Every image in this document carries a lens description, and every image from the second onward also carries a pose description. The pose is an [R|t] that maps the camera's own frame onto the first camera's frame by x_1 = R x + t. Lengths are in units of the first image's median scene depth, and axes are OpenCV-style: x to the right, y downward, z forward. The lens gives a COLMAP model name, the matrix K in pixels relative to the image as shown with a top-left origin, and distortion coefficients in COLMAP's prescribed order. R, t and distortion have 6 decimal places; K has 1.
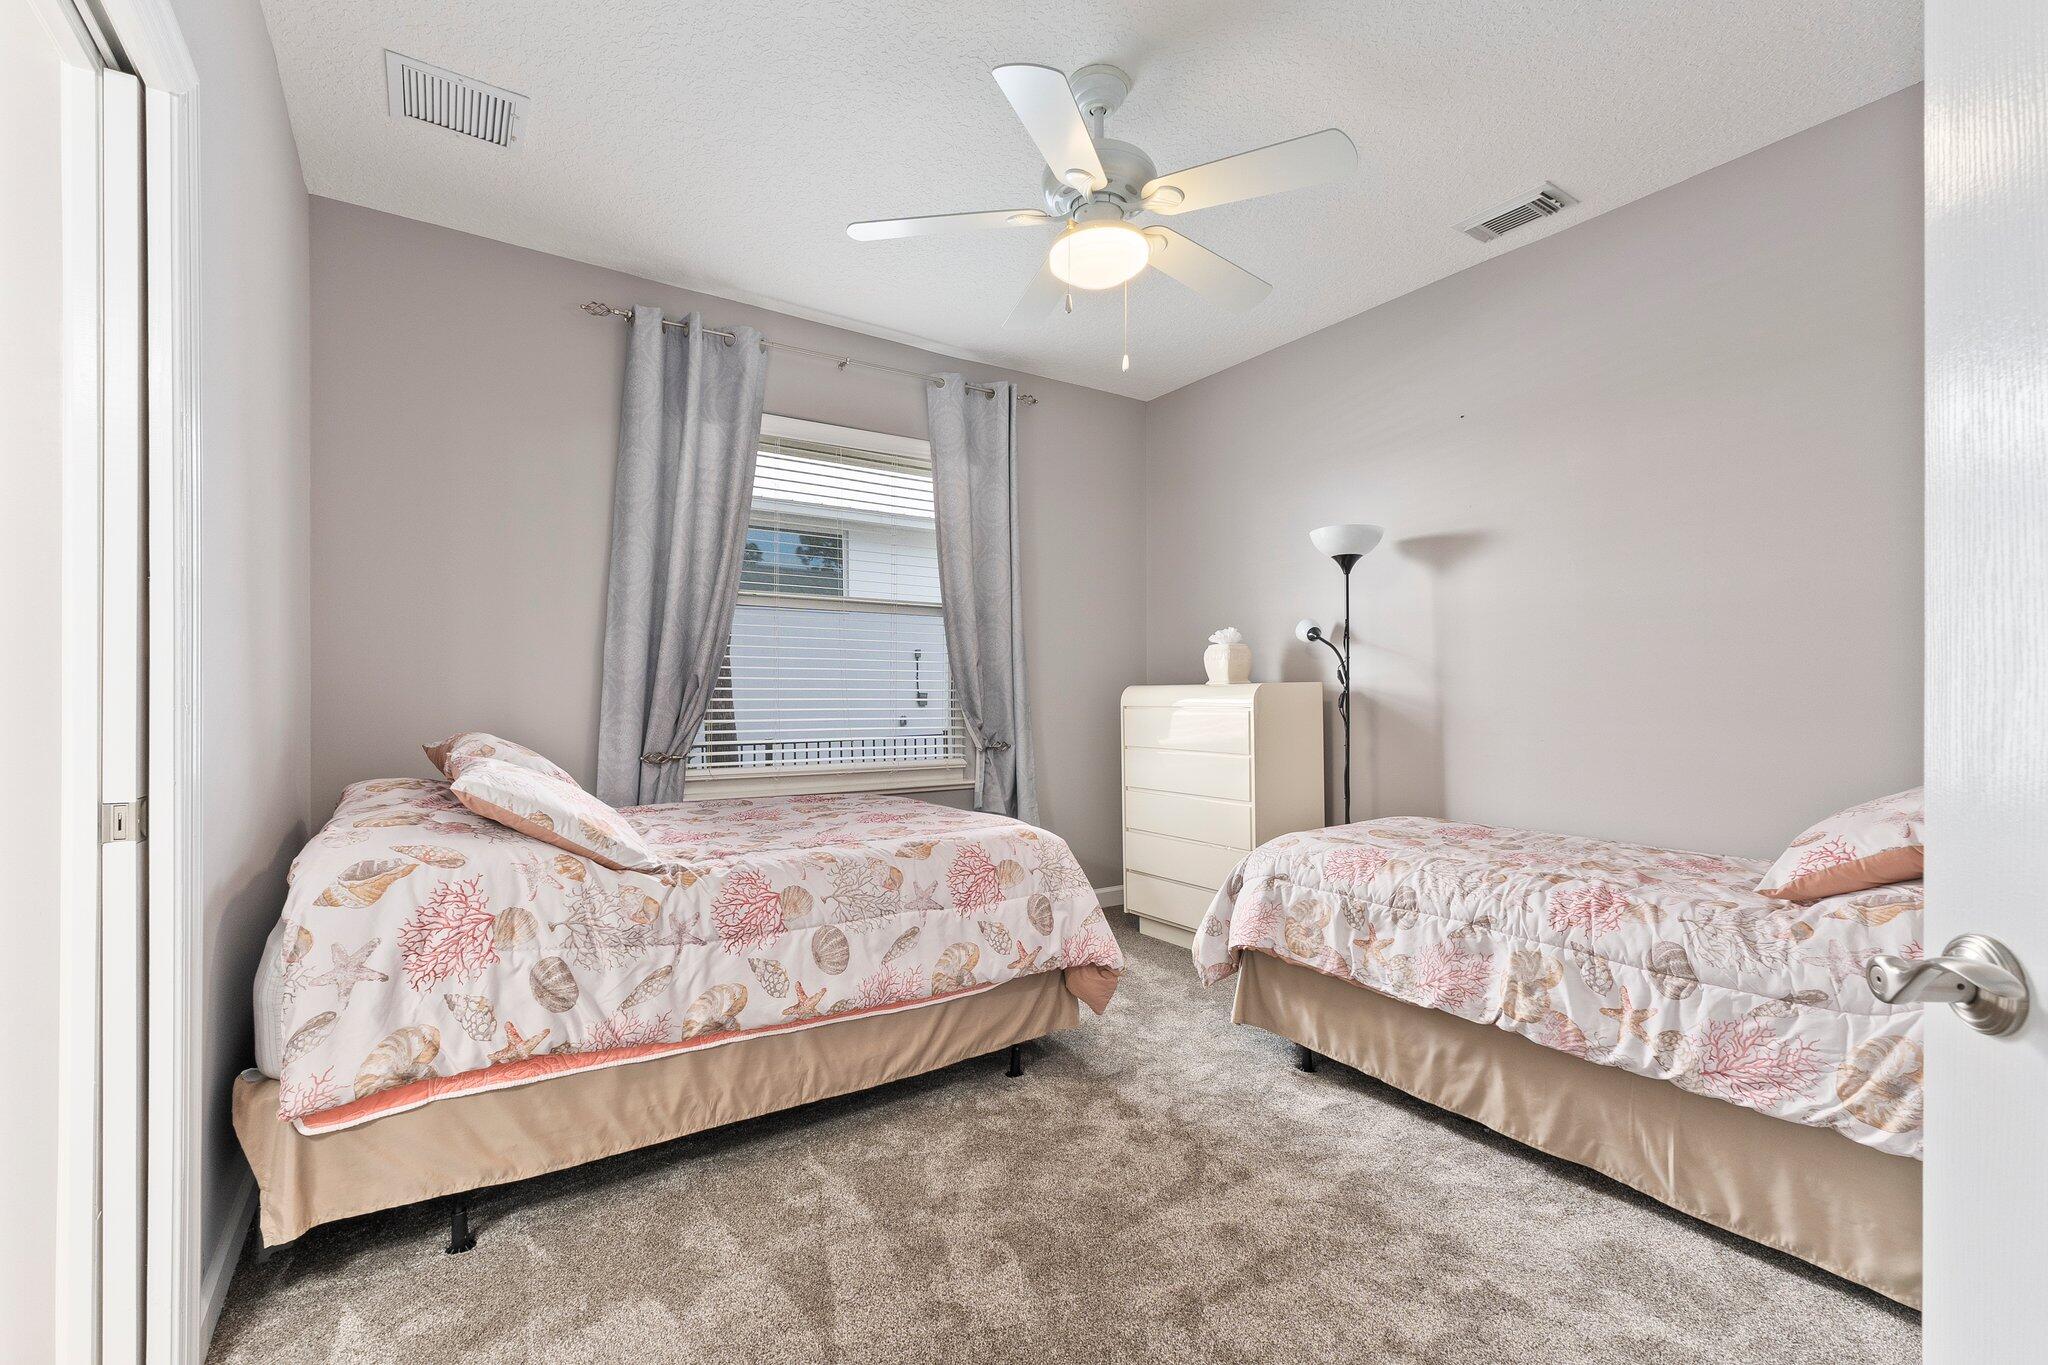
lens RADIAL K [[872.2, 0, 1049.9], [0, 872.2, 692.1], [0, 0, 1]] dist [0.003759, 0.000442]
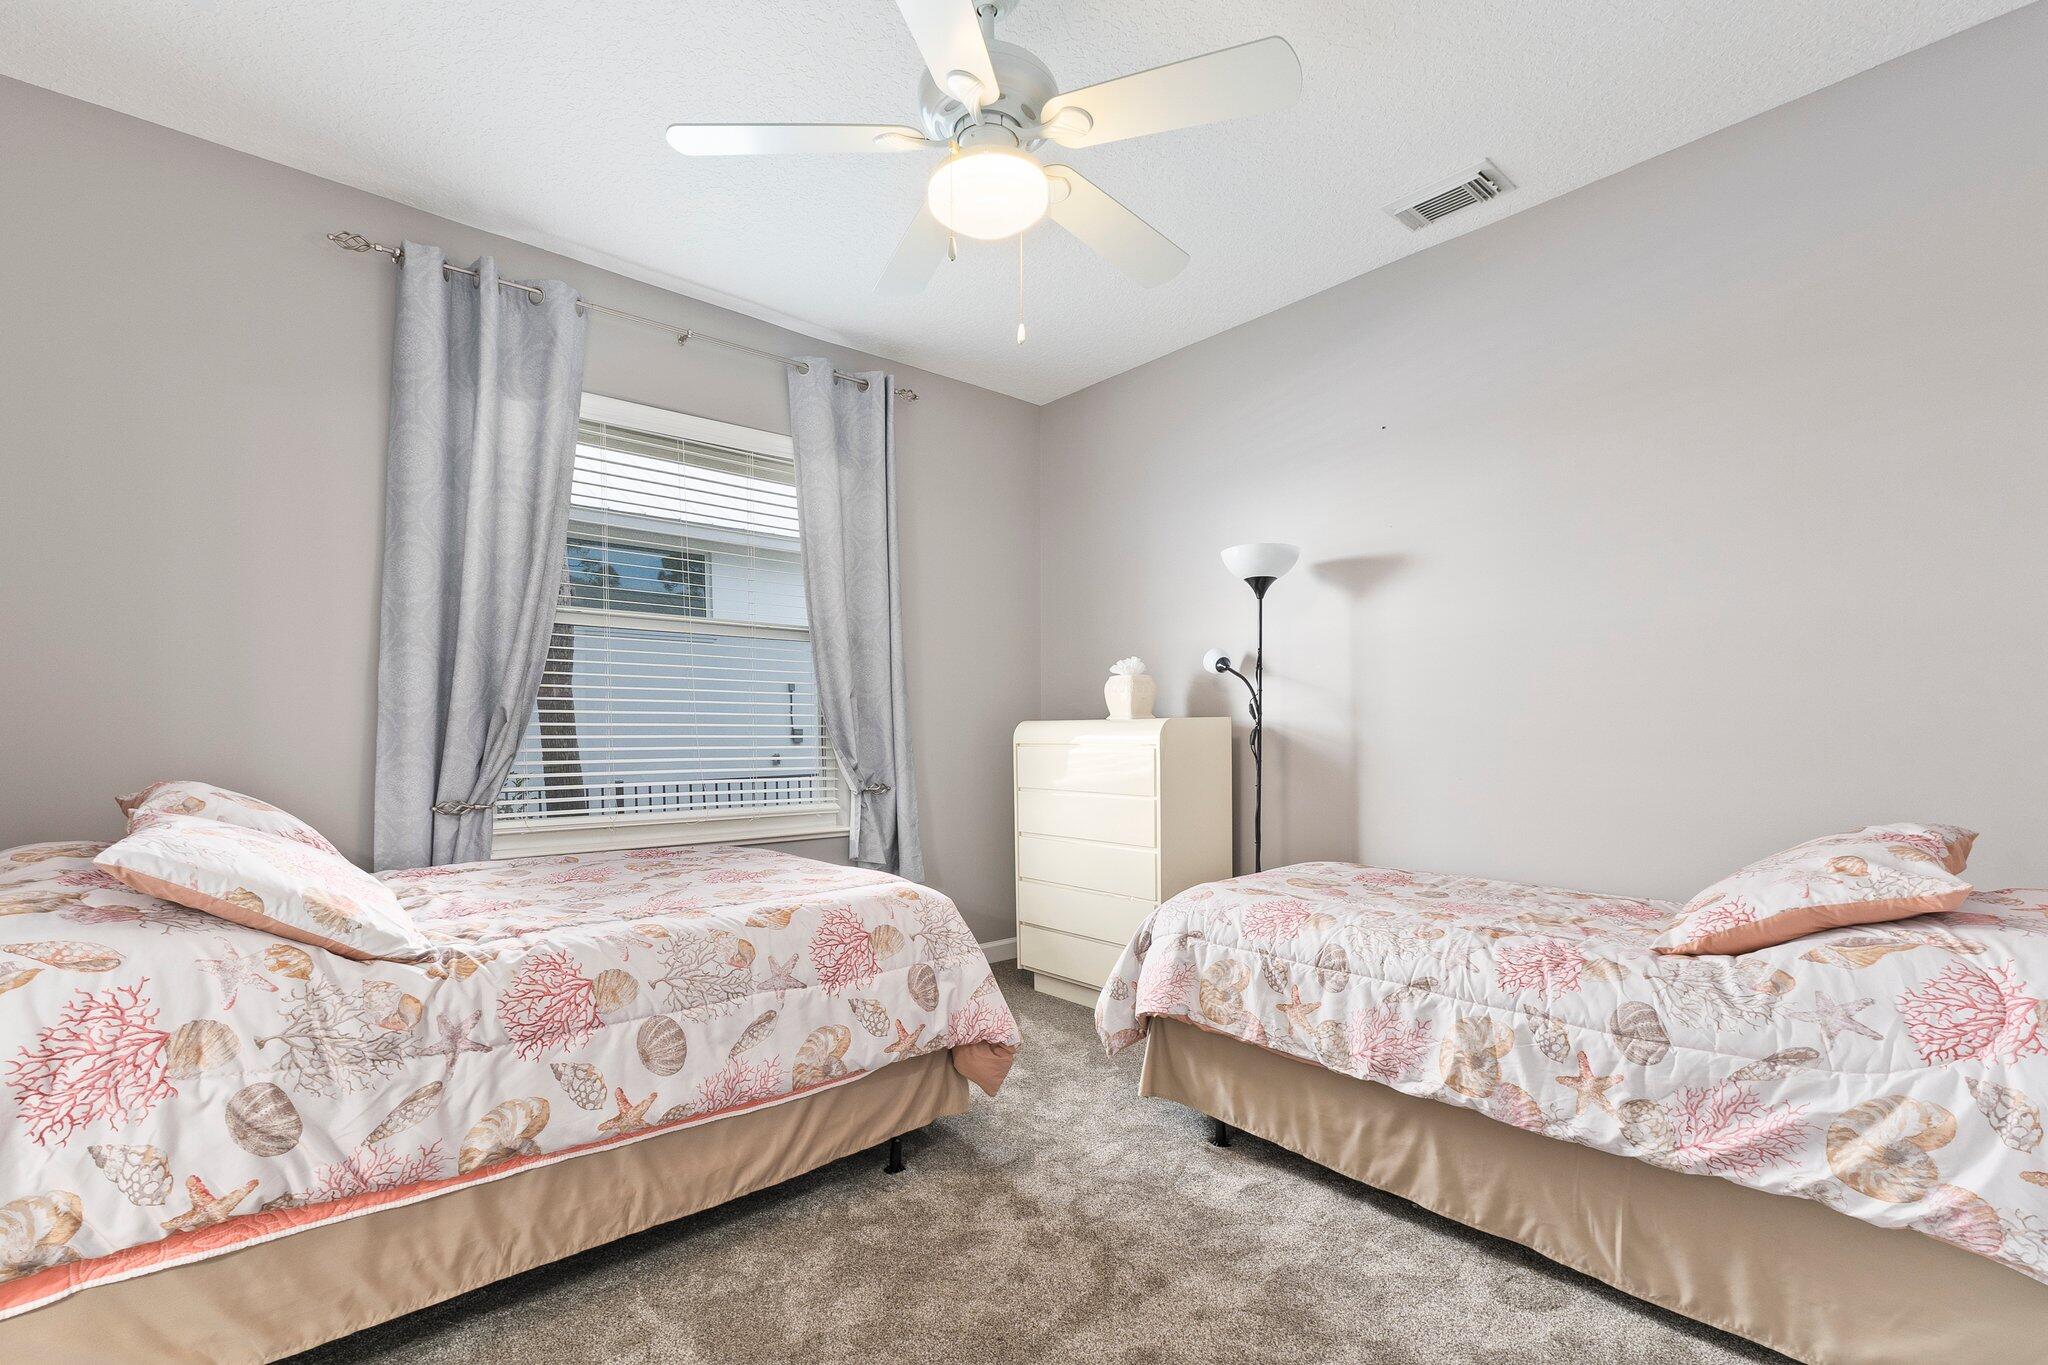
lens RADIAL K [[889.5, 0, 1038.8], [0, 889.5, 770.0], [0, 0, 1]] dist [-0.003019, -0.000058]
pose [[0.993576, -0.006246, 0.112993, 0.004662], [0.001022, 0.998930, 0.046234, 0.001196], [-0.113161, -0.045821, 0.992520, 0.131466]]
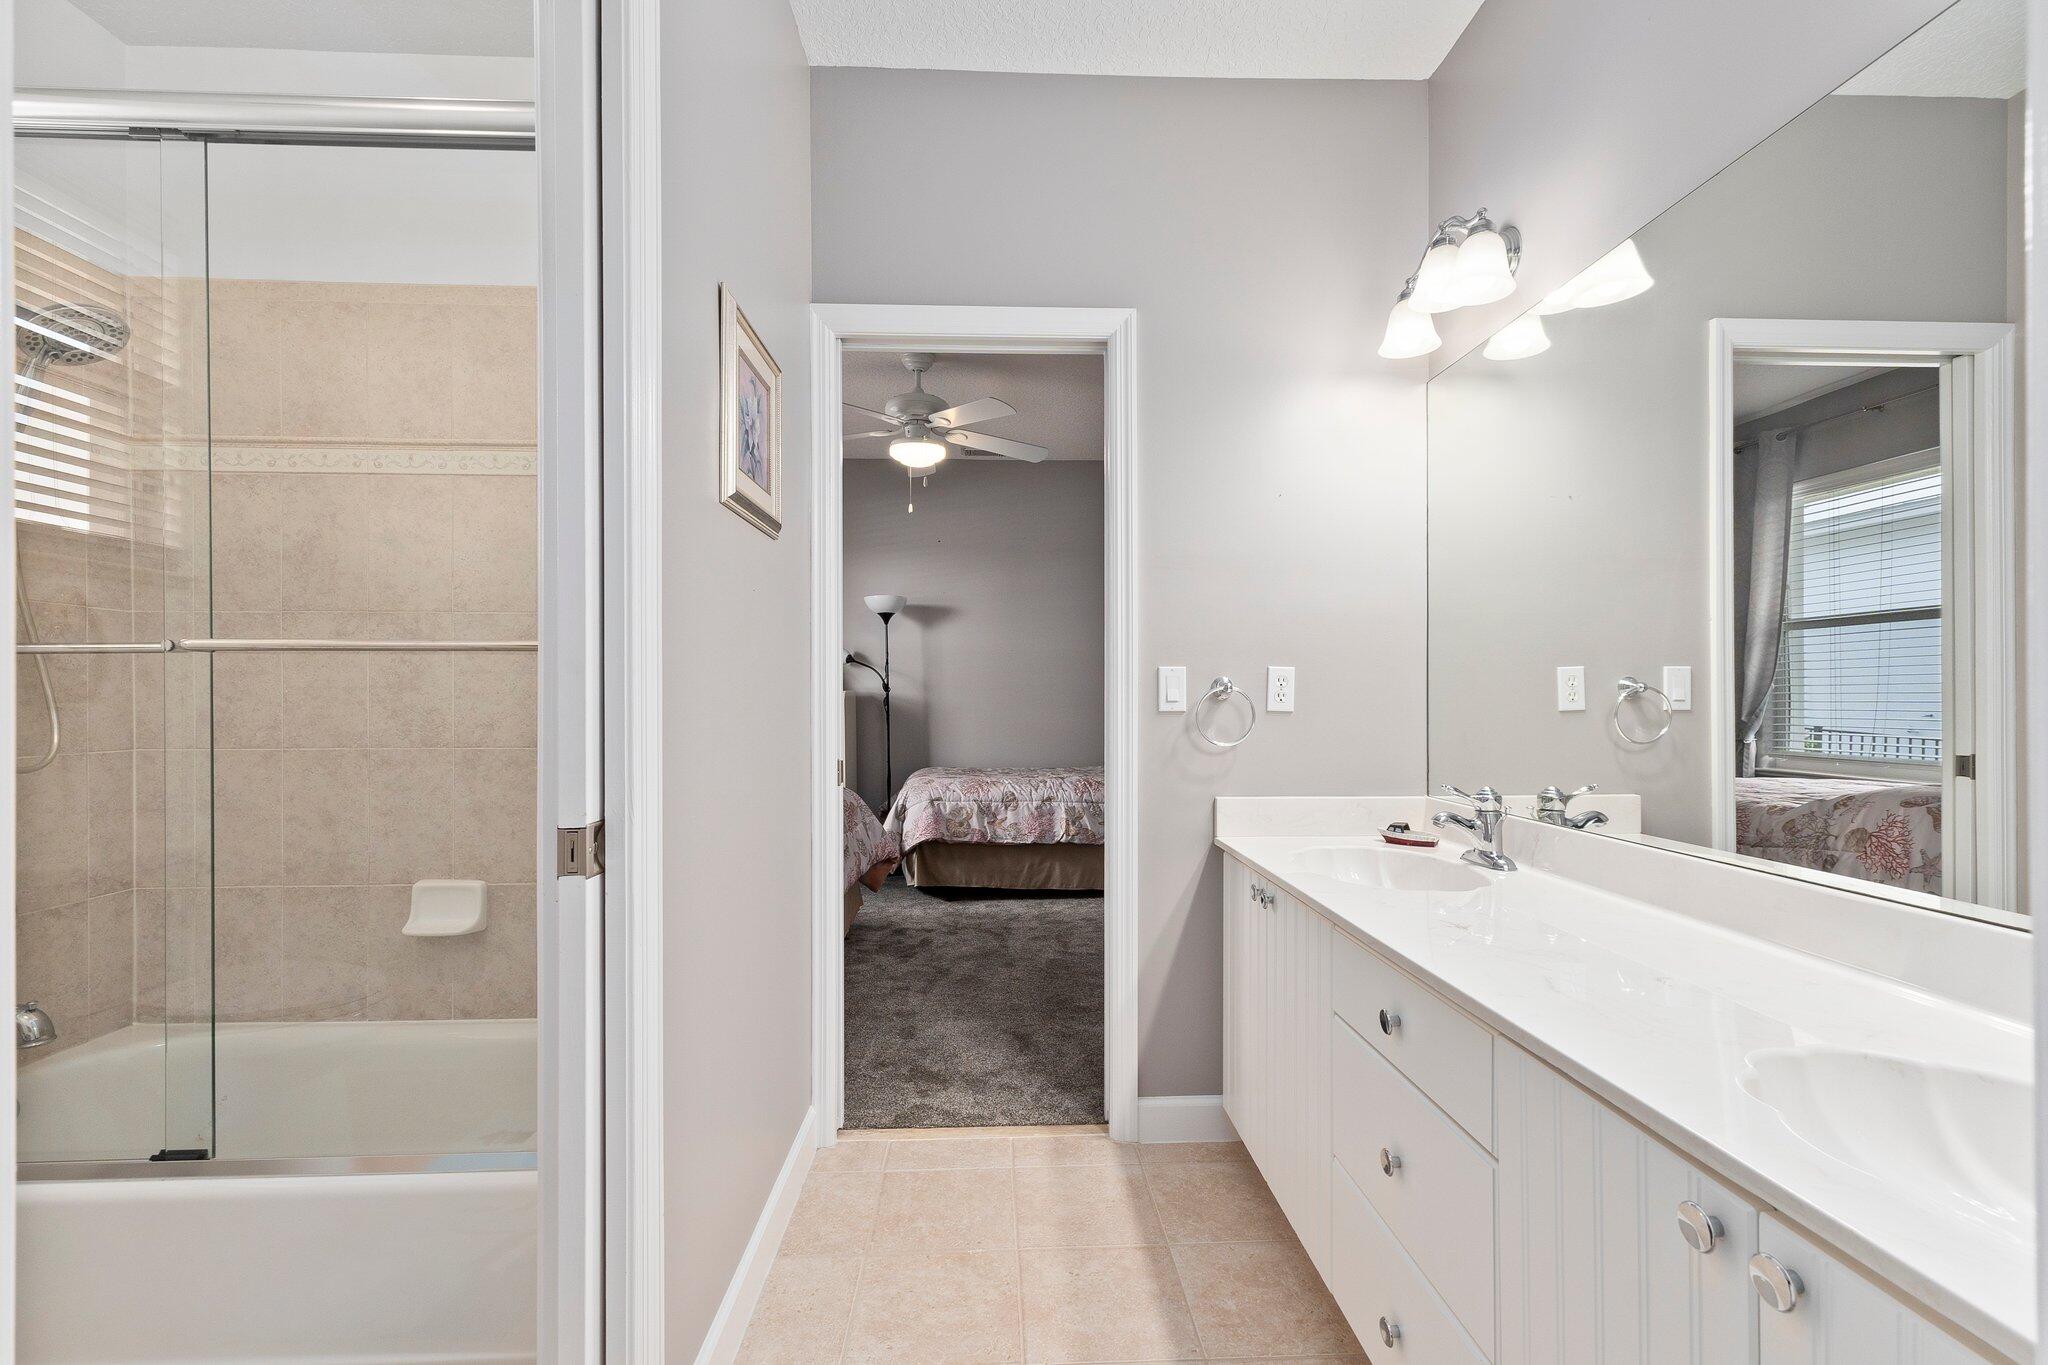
lens RADIAL K [[872.2, 0, 1022.5], [0, 872.2, 695.9], [0, 0, 1]] dist [0.003759, 0.000442]
pose [[0.538098, 0.000263, 0.842883, -1.256723], [0.003127, 0.999992, -0.002308, 0.003821], [-0.842877, 0.003878, 0.538093, -0.126458]]
